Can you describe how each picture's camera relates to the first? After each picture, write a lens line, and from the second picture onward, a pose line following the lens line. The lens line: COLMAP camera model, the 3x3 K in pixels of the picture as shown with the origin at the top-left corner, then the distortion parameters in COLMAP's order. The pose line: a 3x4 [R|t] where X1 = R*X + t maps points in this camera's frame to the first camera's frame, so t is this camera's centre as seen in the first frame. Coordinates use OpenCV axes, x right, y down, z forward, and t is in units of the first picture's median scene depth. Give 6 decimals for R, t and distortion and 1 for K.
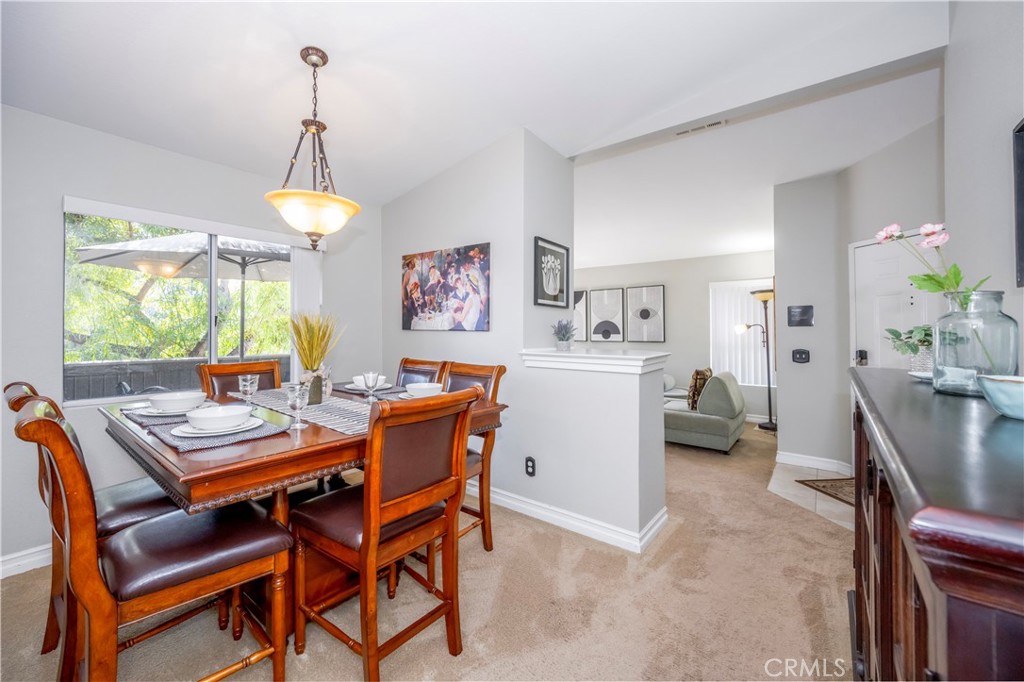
lens RADIAL K [[403.2, 0, 512.0], [0, 403.2, 341.0], [0, 0, 1]] dist [0.000605, -0.000028]
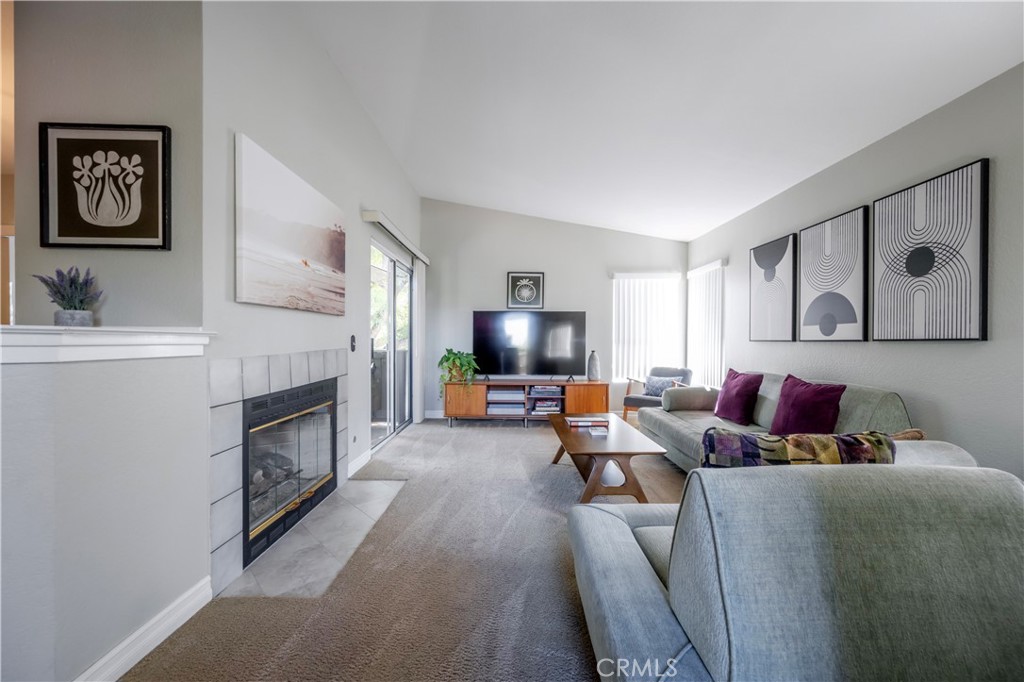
lens RADIAL K [[403.2, 0, 512.0], [0, 403.2, 341.0], [0, 0, 1]] dist [0.000605, -0.000028]
pose [[0.621642, 0.001305, -0.783300, 0.395020], [-0.019344, 0.999719, -0.013686, 0.014673], [0.783063, 0.023660, 0.621493, 0.516328]]
